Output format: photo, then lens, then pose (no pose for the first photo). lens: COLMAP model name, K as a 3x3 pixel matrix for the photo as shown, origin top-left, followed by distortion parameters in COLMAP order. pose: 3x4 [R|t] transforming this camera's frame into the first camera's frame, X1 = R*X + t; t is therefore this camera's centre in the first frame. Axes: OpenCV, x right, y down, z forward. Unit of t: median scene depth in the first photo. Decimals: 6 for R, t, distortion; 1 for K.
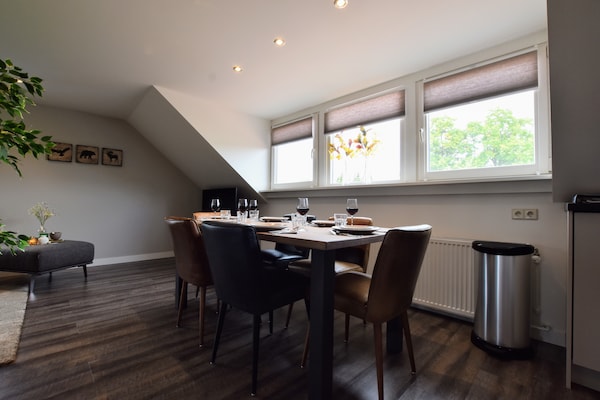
lens RADIAL K [[275.1, 0, 300.0], [0, 275.1, 200.0], [0, 0, 1]] dist [-0.000260, 0.000288]
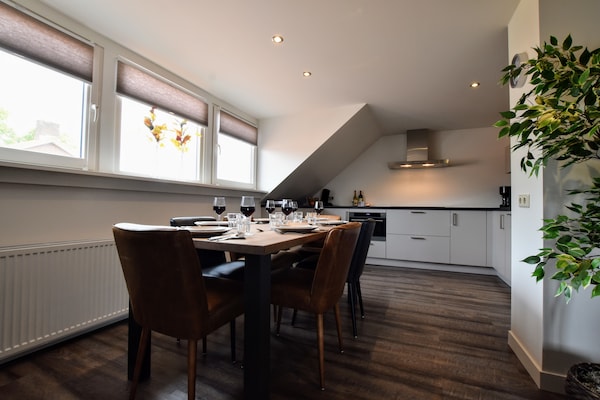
lens RADIAL K [[263.8, 0, 300.0], [0, 263.8, 200.0], [0, 0, 1]] dist [-0.002674, -0.000238]
pose [[-0.363783, 0.001061, 0.931483, -0.899480], [-0.037401, 0.999176, -0.015744, 0.007985], [-0.930733, -0.040565, -0.363443, 1.145229]]
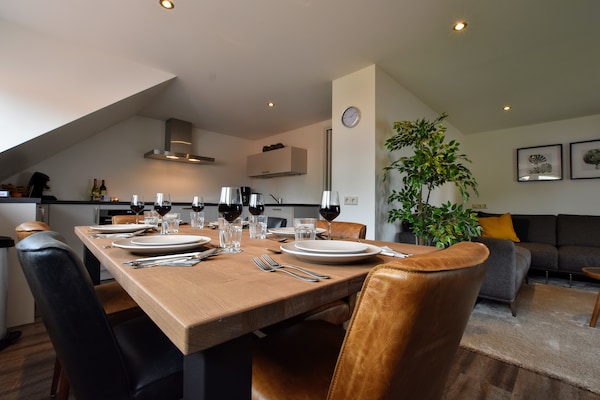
lens RADIAL K [[263.8, 0, 300.0], [0, 263.8, 200.0], [0, 0, 1]] dist [-0.002674, -0.000238]
pose [[-0.999477, -0.029632, 0.012960, -0.273238], [-0.030131, 0.998740, -0.040137, 0.026811], [-0.011754, -0.040507, -0.999110, 1.452853]]
